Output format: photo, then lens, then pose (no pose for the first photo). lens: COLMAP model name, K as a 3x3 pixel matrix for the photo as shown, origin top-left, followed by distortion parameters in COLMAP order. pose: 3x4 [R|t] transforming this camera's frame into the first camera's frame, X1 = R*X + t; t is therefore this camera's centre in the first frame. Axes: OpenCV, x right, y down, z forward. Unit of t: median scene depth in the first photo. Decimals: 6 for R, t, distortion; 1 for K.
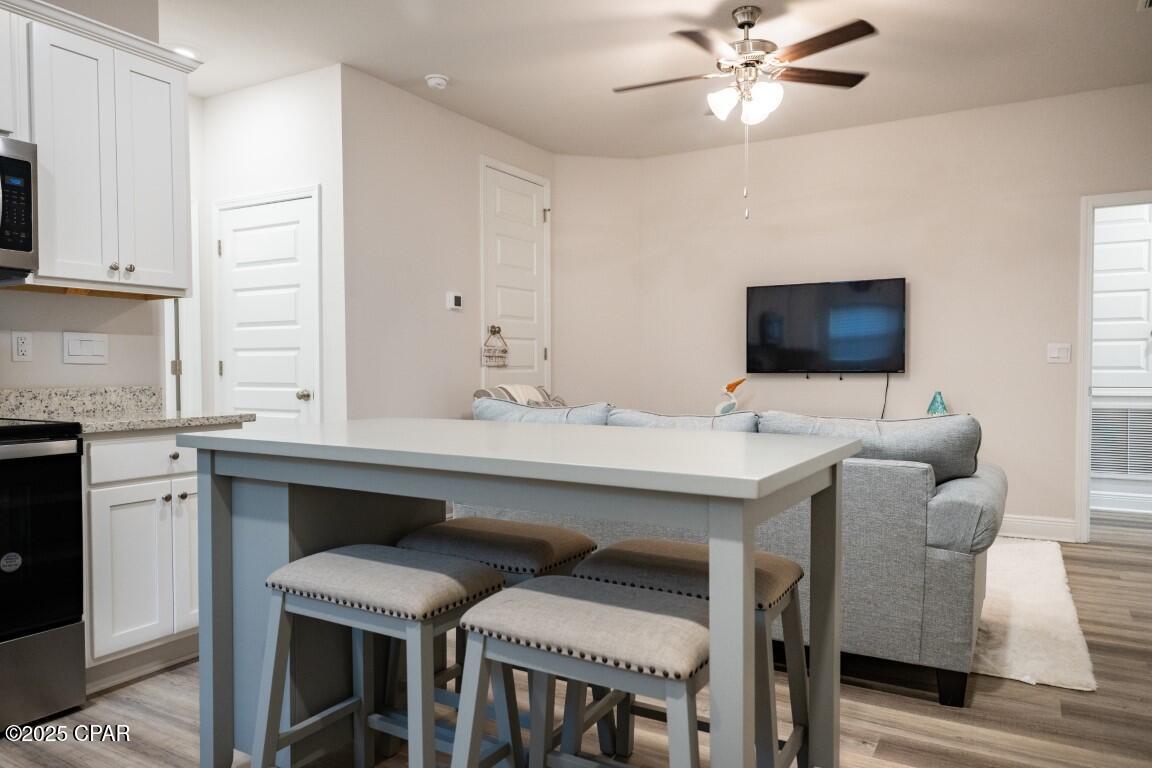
lens RADIAL K [[791.6, 0, 577.9], [0, 791.6, 390.0], [0, 0, 1]] dist [0.007525, 0.001938]
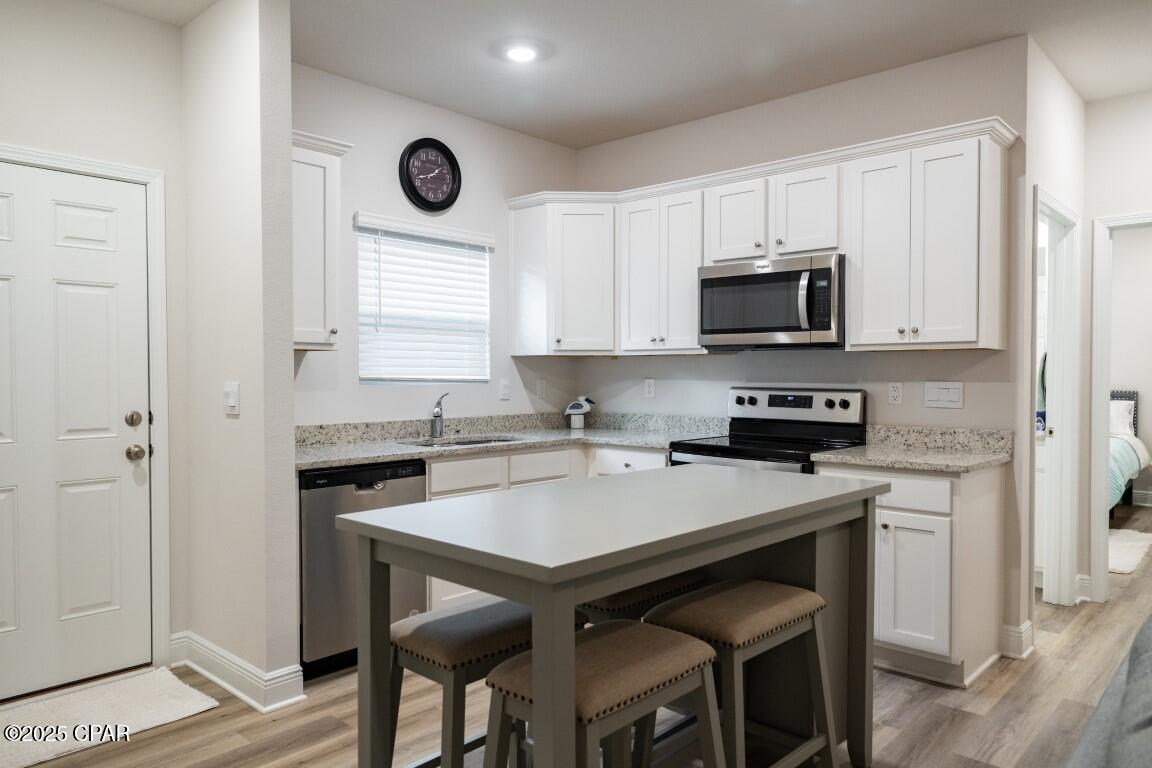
lens RADIAL K [[791.6, 0, 550.5], [0, 791.6, 382.8], [0, 0, 1]] dist [0.007525, 0.001938]
pose [[-0.219843, 0.016906, -0.975389, 0.688804], [-0.026153, 0.999388, 0.023217, -0.084990], [0.975185, 0.030614, -0.219266, 0.704963]]
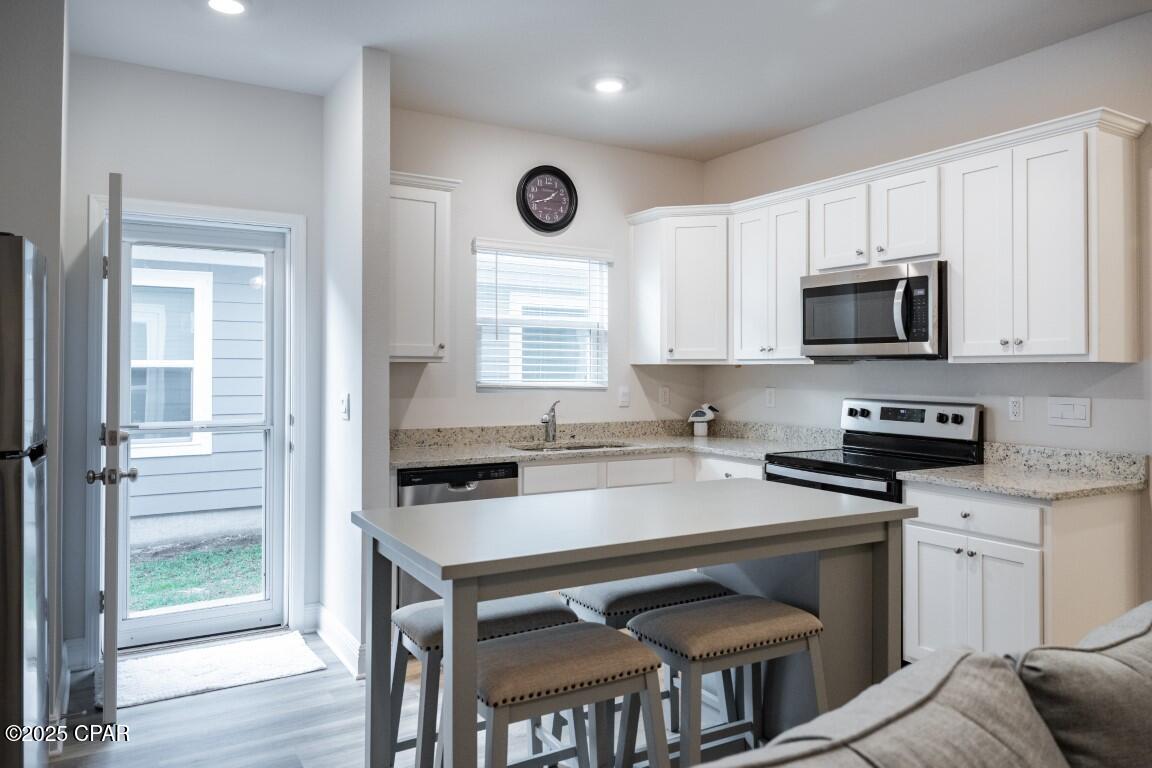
lens RADIAL K [[791.6, 0, 552.6], [0, 791.6, 355.3], [0, 0, 1]] dist [0.007525, 0.001938]
pose [[-0.487062, -0.013523, -0.873263, 0.679413], [-0.025205, 0.999681, -0.001423, -0.112868], [0.873004, 0.021318, -0.487248, 0.938755]]
